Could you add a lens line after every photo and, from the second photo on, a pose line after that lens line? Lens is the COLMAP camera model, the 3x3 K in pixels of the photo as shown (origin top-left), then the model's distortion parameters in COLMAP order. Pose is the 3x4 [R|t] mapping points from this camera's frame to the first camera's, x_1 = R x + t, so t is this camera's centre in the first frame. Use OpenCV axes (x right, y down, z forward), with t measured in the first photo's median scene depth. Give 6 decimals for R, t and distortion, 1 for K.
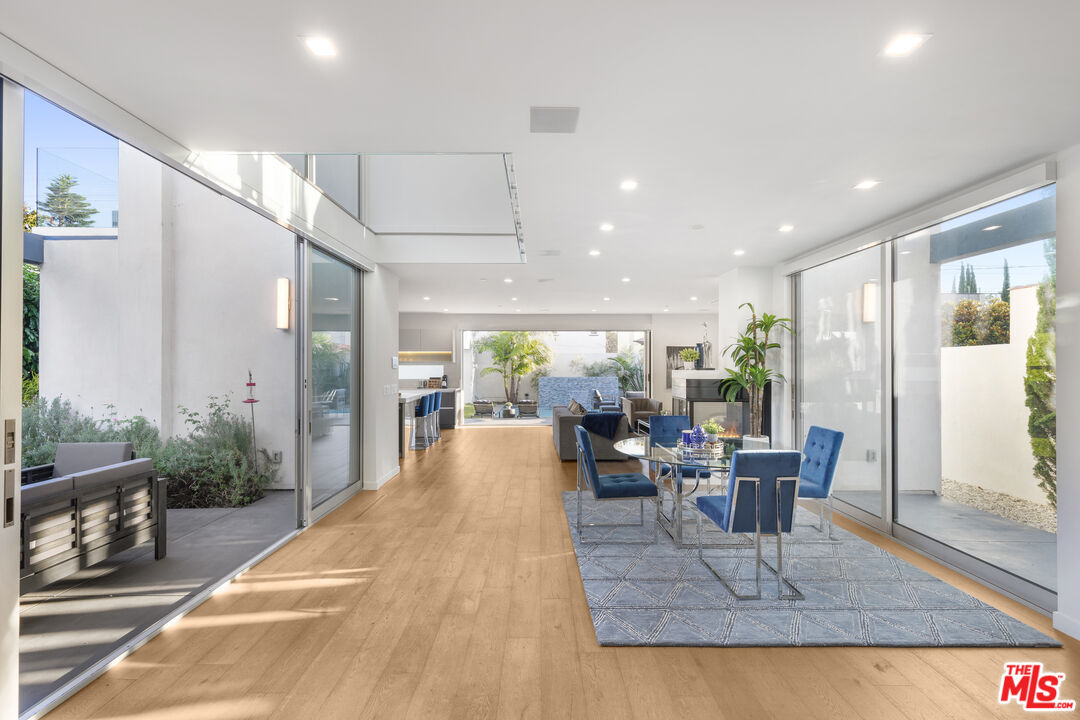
lens RADIAL K [[490.6, 0, 540.0], [0, 490.6, 360.0], [0, 0, 1]] dist [0.019580, 0.000216]
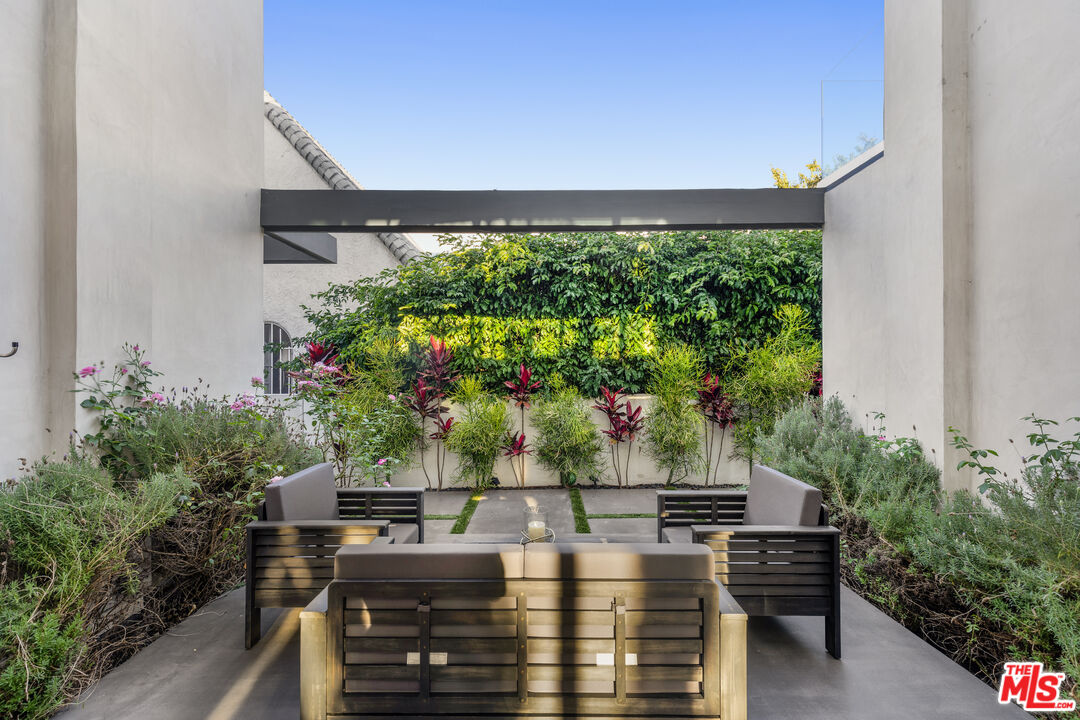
lens RADIAL K [[490.6, 0, 540.0], [0, 490.6, 360.0], [0, 0, 1]] dist [0.019580, 0.000216]
pose [[0.000840, -0.011124, -0.999938, -0.233325], [0.008544, 0.999902, -0.011116, 0.025163], [0.999963, -0.008534, 0.000935, 0.570859]]
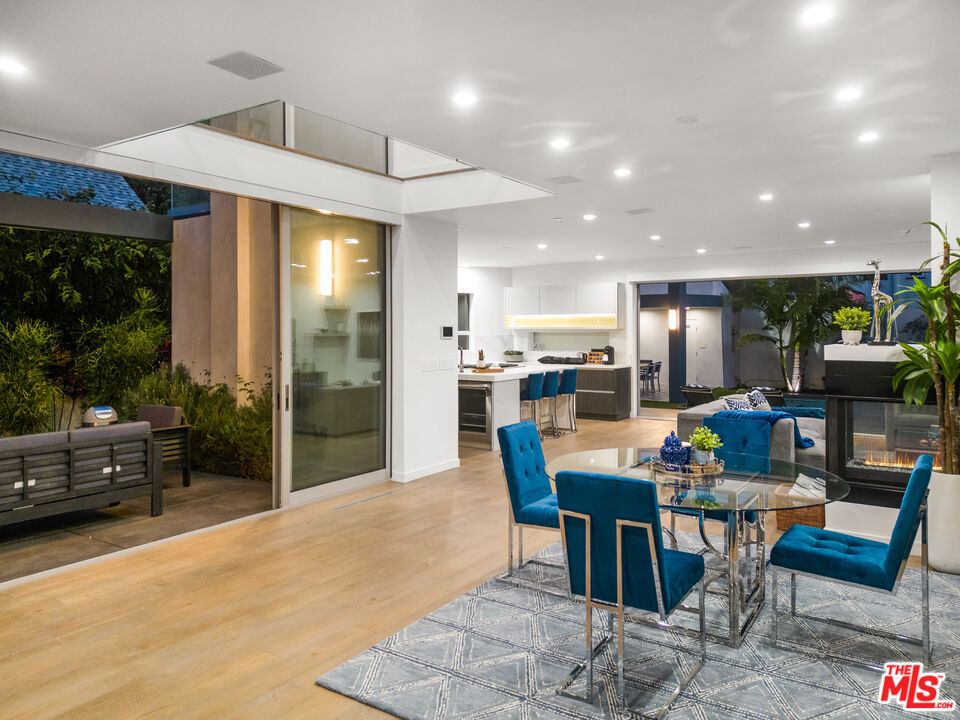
lens RADIAL K [[699.2, 0, 481.1], [0, 699.2, 318.2], [0, 0, 1]] dist [0.039056, 0.000033]
pose [[0.826838, -0.009208, -0.562365, 0.472593], [0.006215, 0.999955, -0.007234, -0.008911], [0.562406, 0.002486, 0.826858, 0.082930]]
